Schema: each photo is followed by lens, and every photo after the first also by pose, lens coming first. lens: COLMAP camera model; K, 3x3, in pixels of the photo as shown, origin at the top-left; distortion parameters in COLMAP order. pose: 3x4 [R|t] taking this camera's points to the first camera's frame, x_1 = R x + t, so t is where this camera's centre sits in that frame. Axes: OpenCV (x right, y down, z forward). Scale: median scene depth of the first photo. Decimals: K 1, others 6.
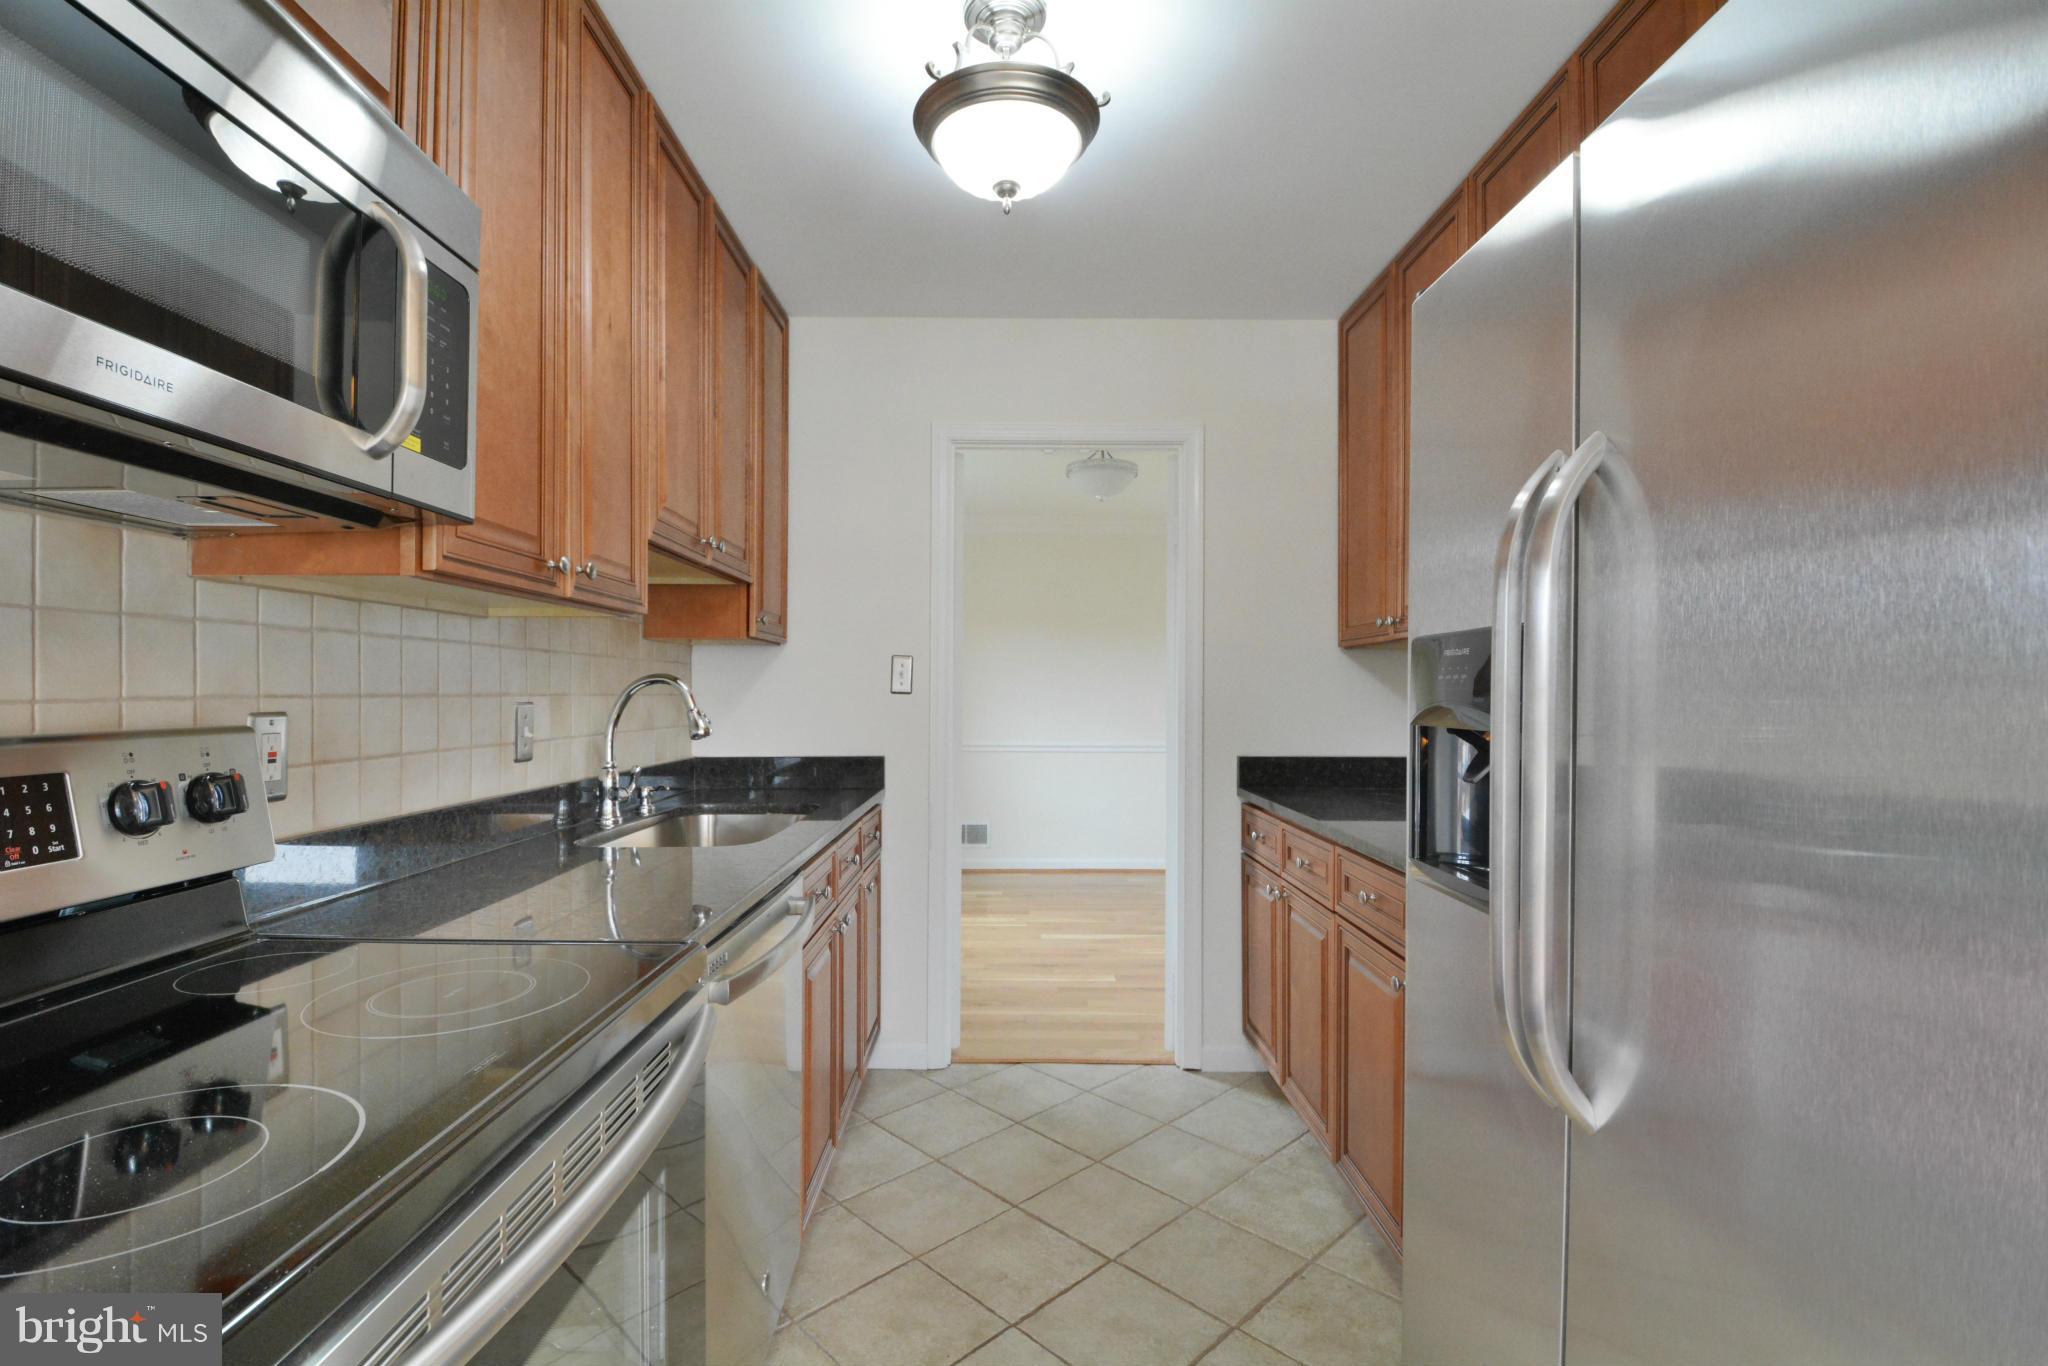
lens RADIAL K [[923.7, 0, 1009.4], [0, 923.7, 690.8], [0, 0, 1]] dist [0.020376, -0.026226]
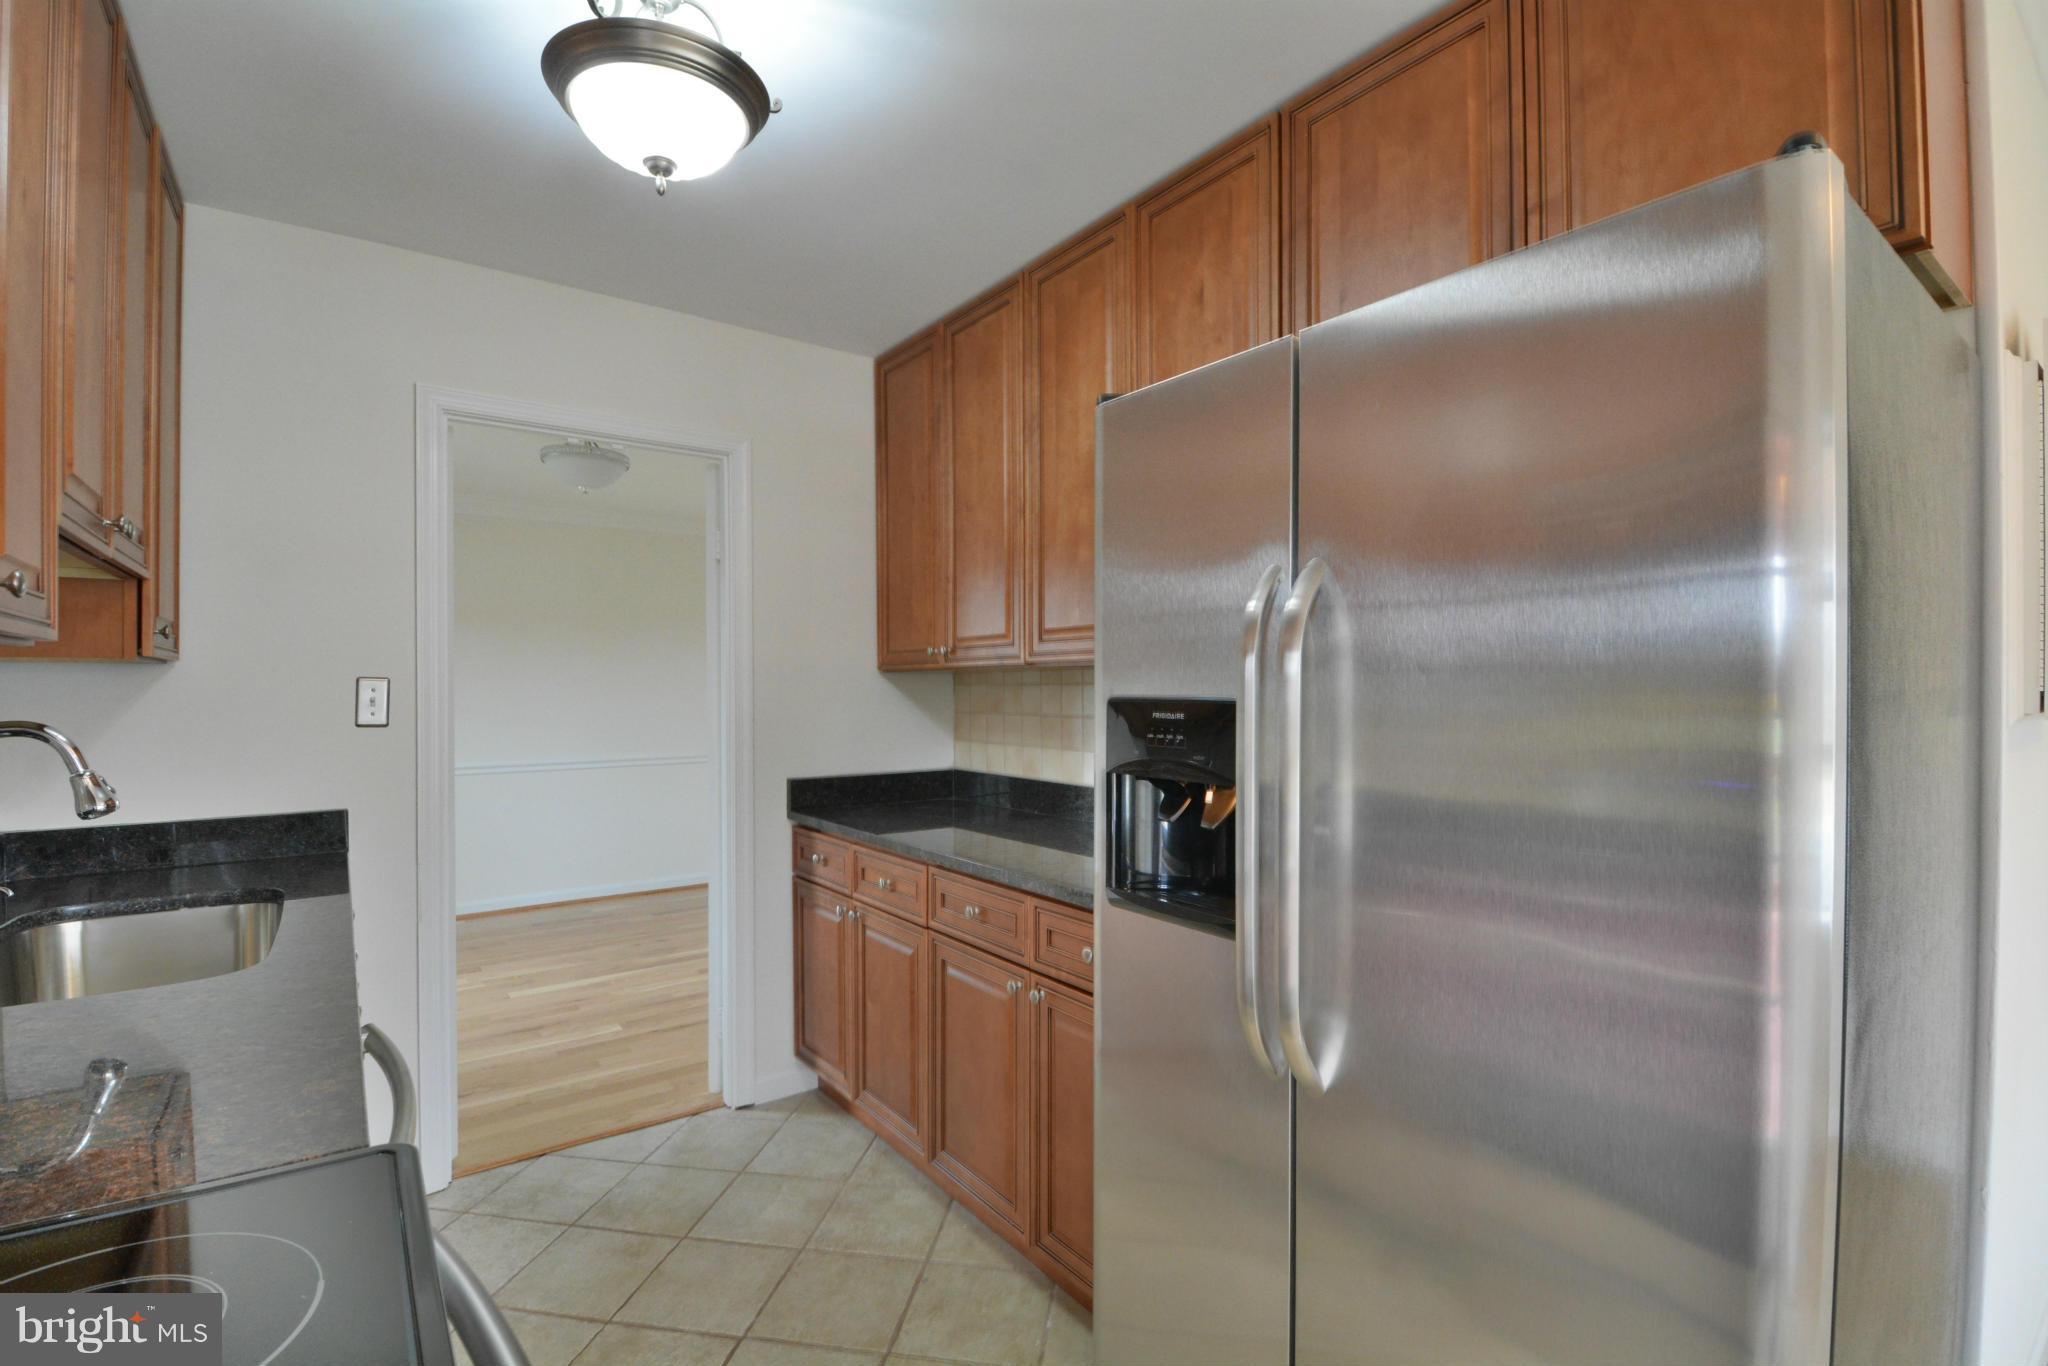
lens RADIAL K [[923.7, 0, 1009.4], [0, 923.7, 690.8], [0, 0, 1]] dist [0.020376, -0.026226]
pose [[0.807205, -0.008841, 0.590205, -0.195260], [0.004455, 0.999951, 0.008887, -0.042378], [-0.590254, -0.004544, 0.807205, 0.078619]]
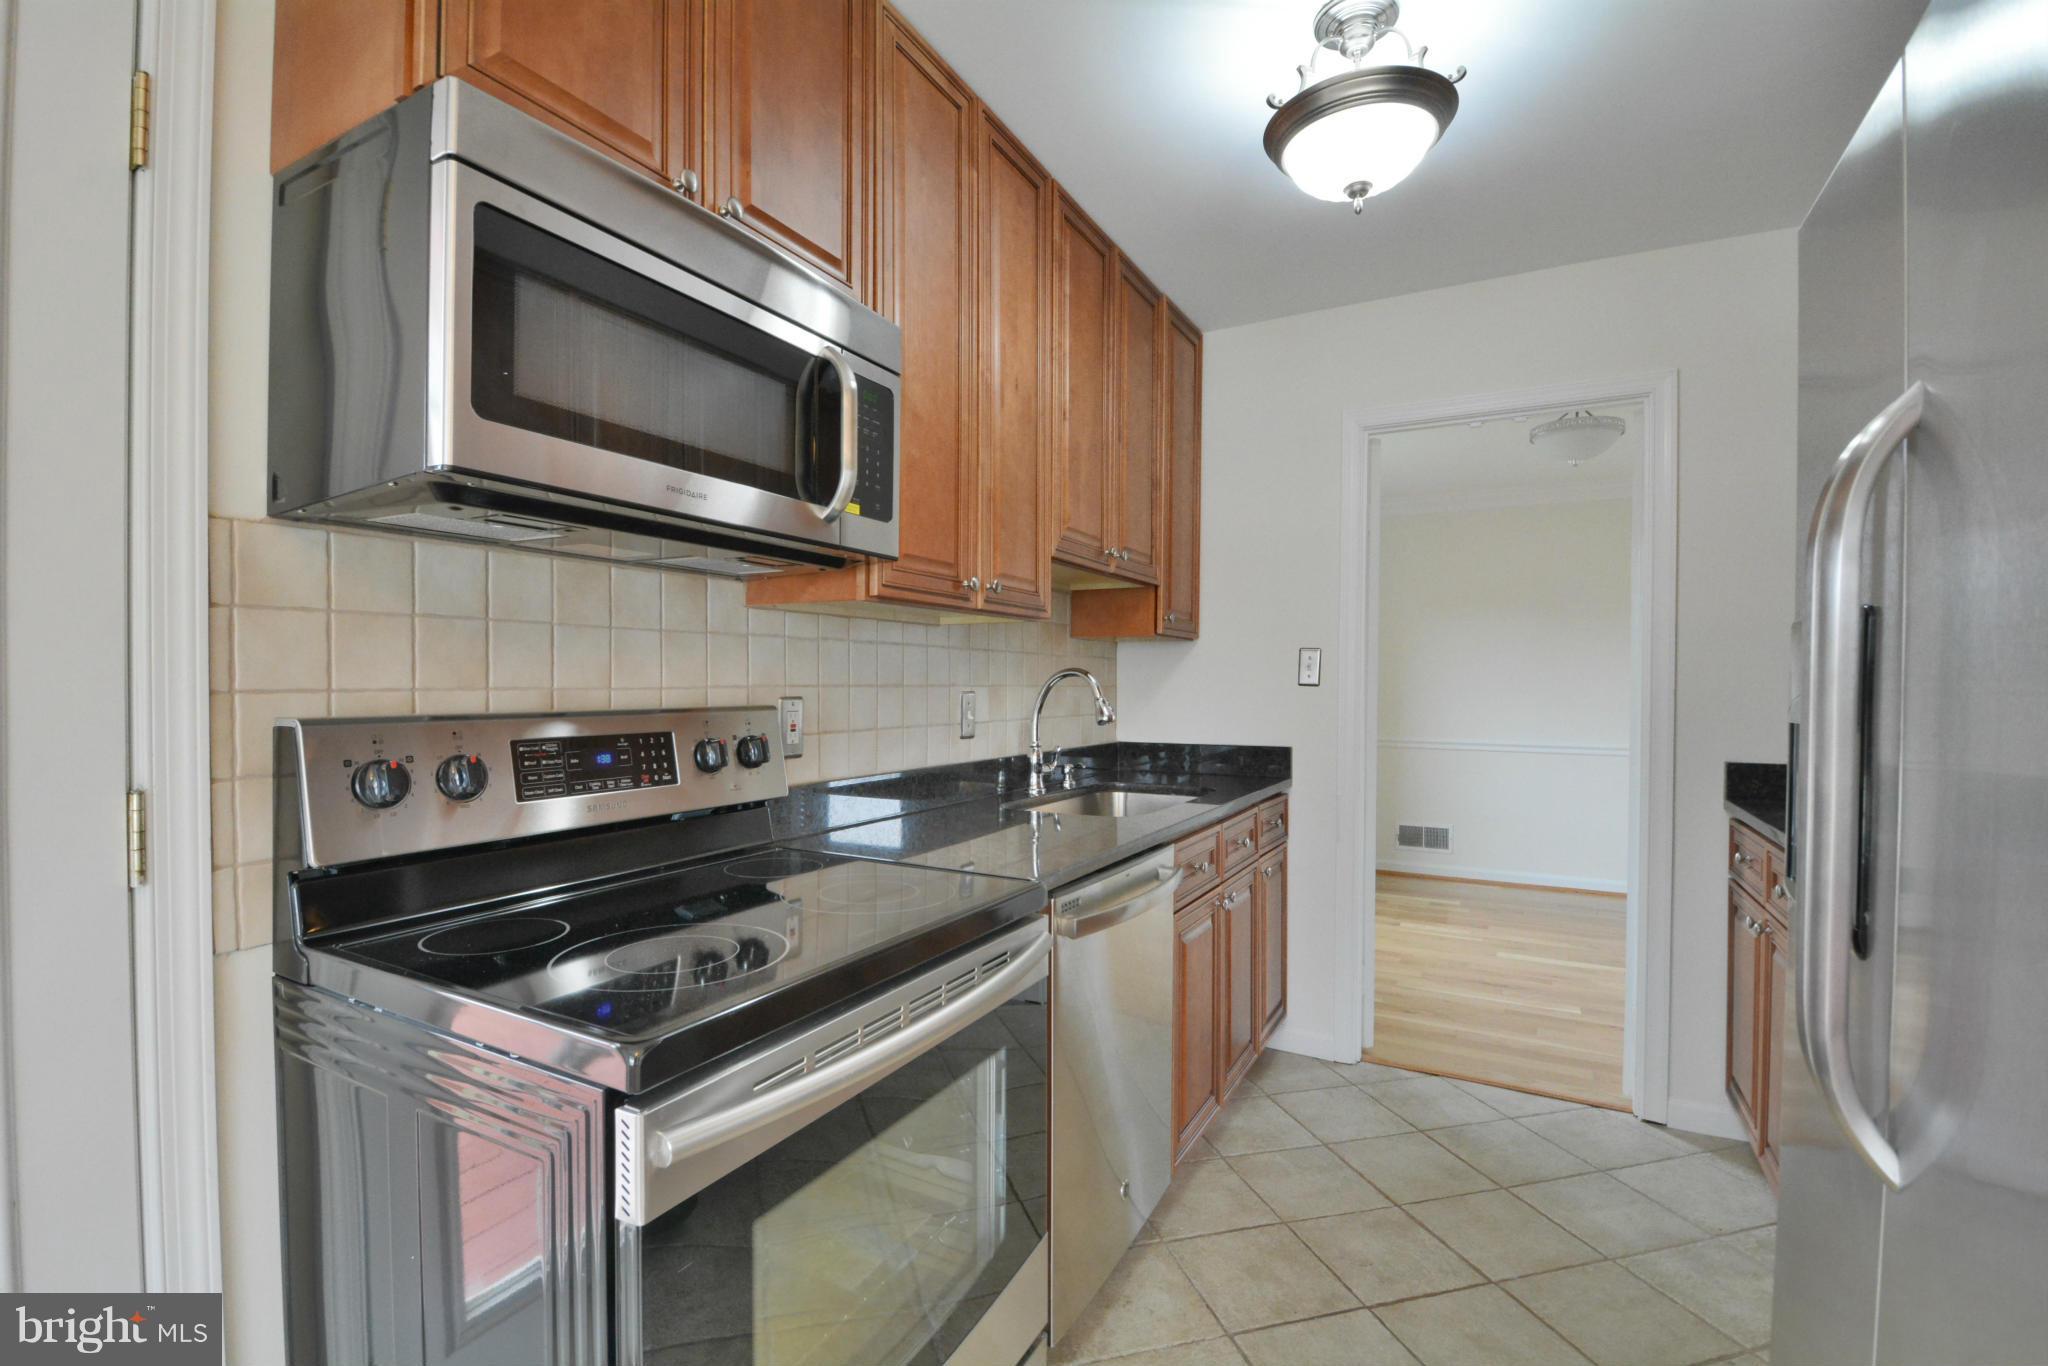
lens RADIAL K [[926.7, 0, 1005.7], [0, 926.7, 690.4], [0, 0, 1]] dist [0.021703, -0.028193]
pose [[0.870448, 0.004996, -0.492236, 0.126411], [-0.001437, 0.999970, 0.007607, 0.000895], [0.492259, -0.005914, 0.870429, -0.062670]]
